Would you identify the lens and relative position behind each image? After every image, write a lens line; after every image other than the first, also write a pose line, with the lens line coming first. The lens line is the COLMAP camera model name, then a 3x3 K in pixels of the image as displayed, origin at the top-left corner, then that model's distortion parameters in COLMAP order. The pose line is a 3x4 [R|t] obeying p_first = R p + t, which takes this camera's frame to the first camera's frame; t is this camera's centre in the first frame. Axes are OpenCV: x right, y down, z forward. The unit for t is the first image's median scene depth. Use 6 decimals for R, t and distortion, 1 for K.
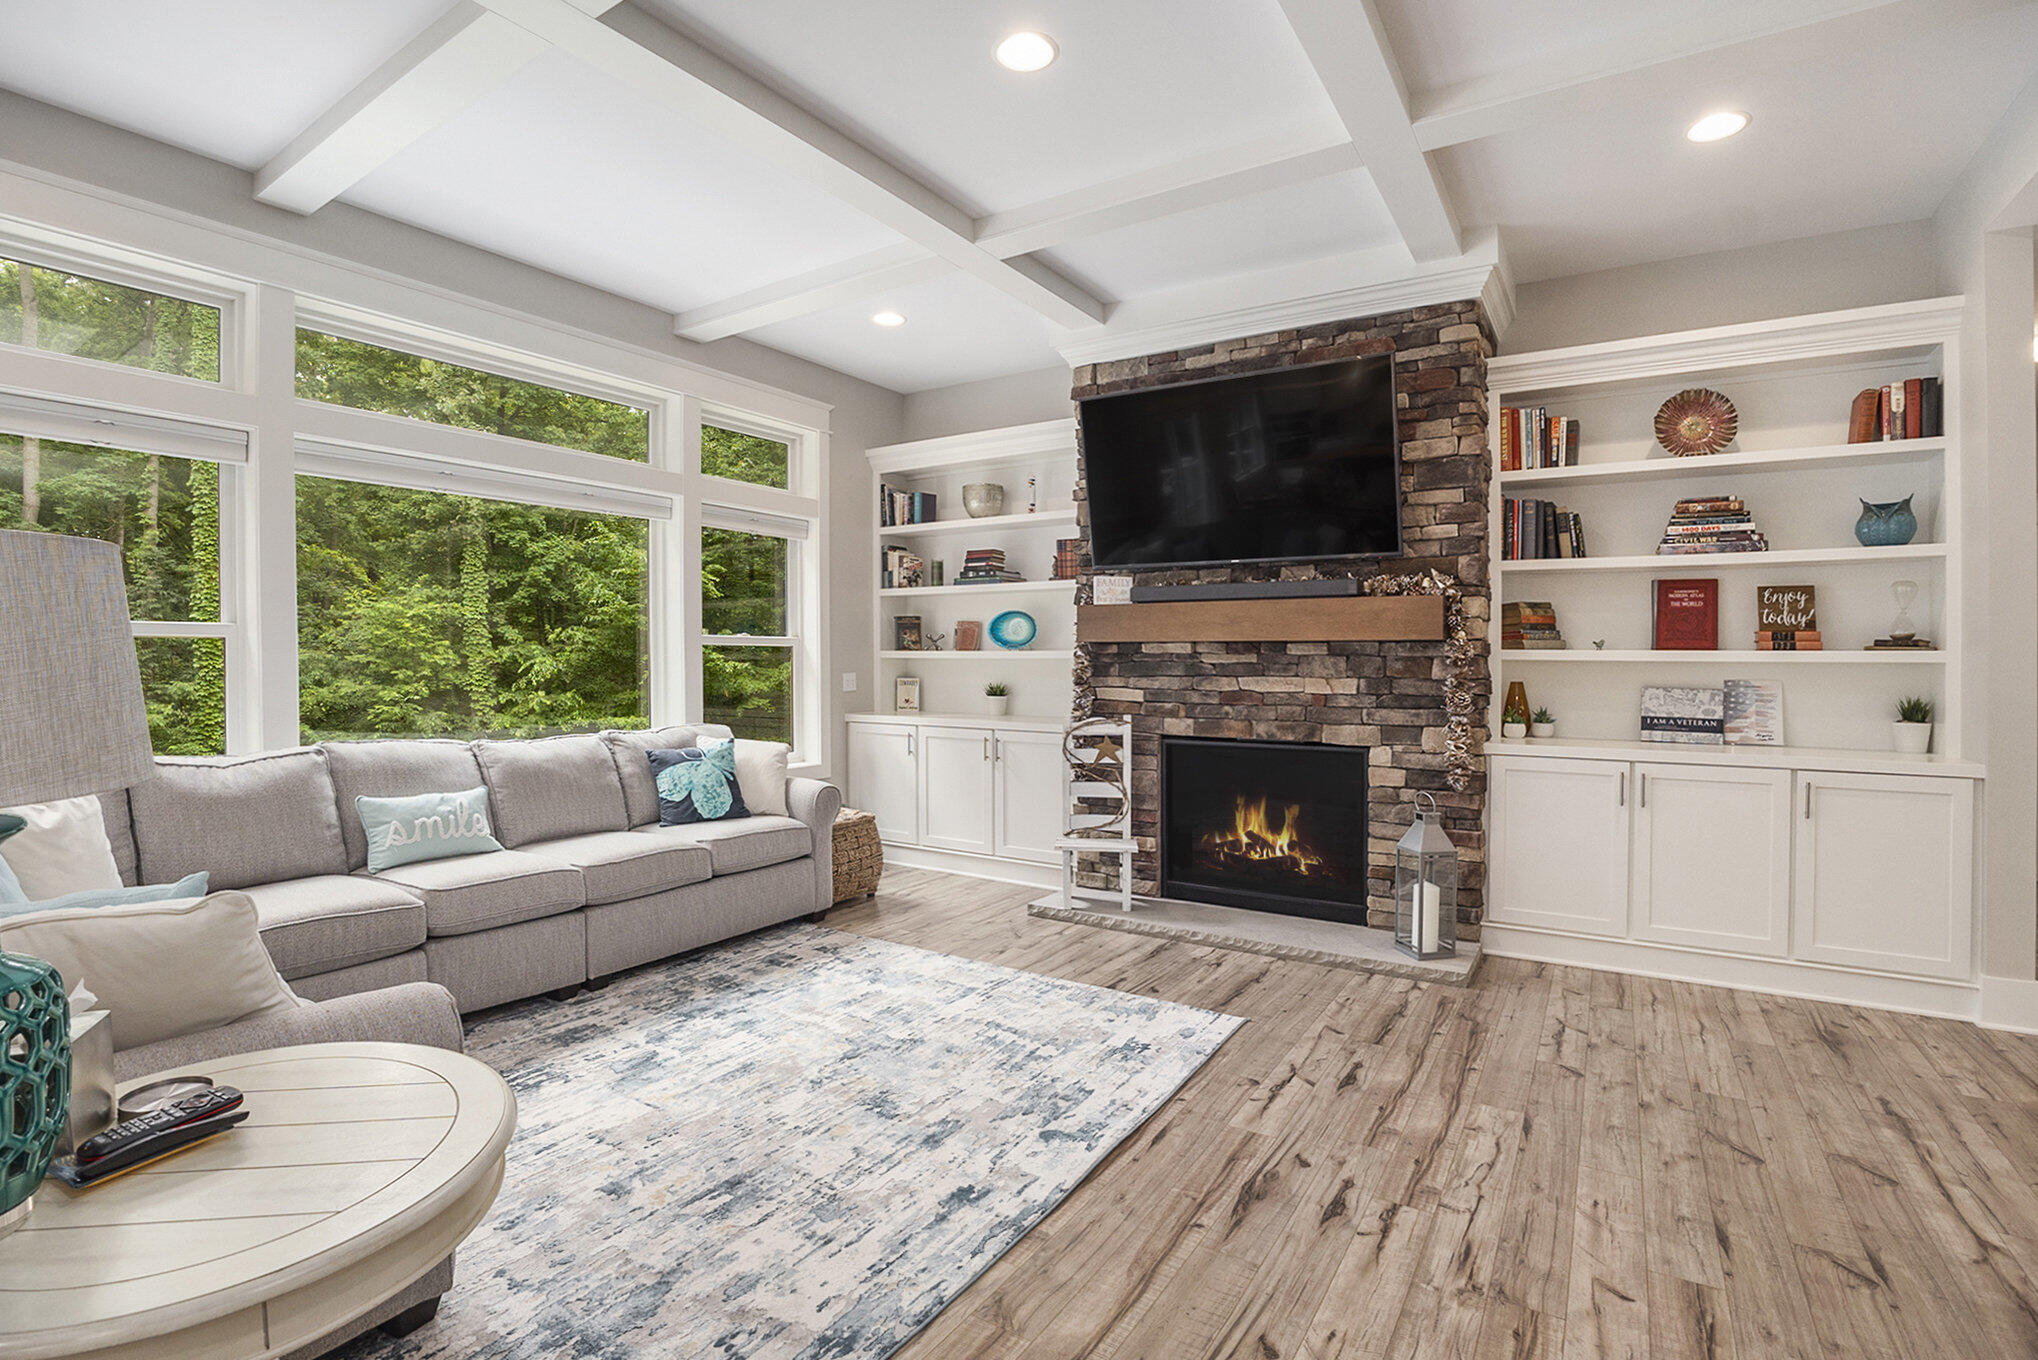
lens RADIAL K [[941.6, 0, 1013.4], [0, 941.6, 669.3], [0, 0, 1]] dist [-0.053484, 0.003360]
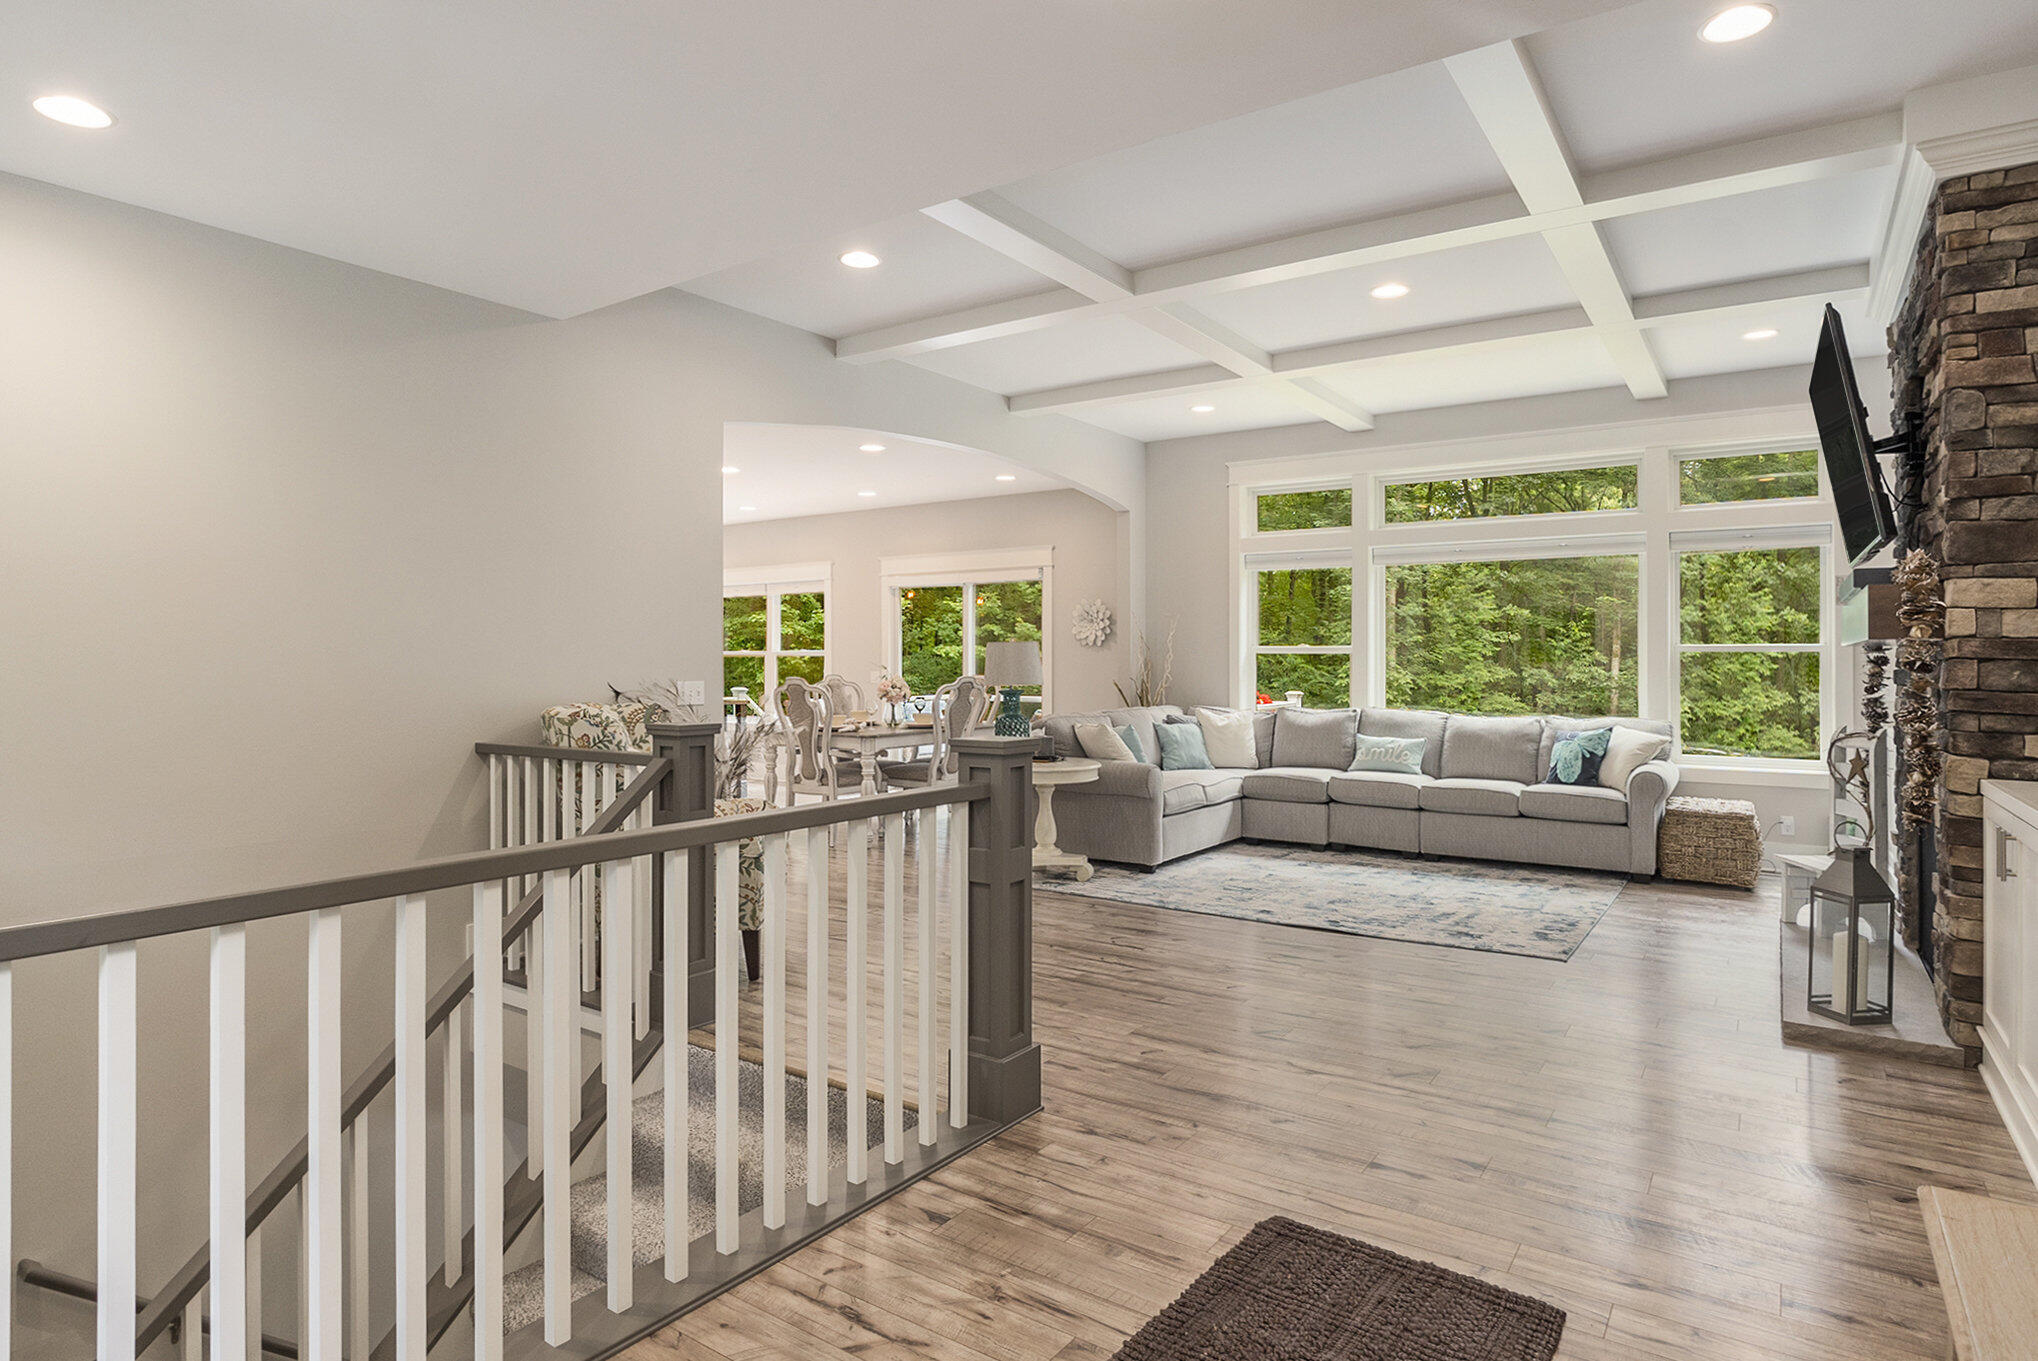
lens RADIAL K [[1105.7, 0, 1012.6], [0, 1105.7, 680.9], [0, 0, 1]] dist [0.003580, 0.000359]
pose [[-0.032411, 0.003789, -0.999467, 3.504751], [-0.008537, 0.999955, 0.004068, 0.040865], [0.999438, 0.008665, -0.032378, 0.691959]]
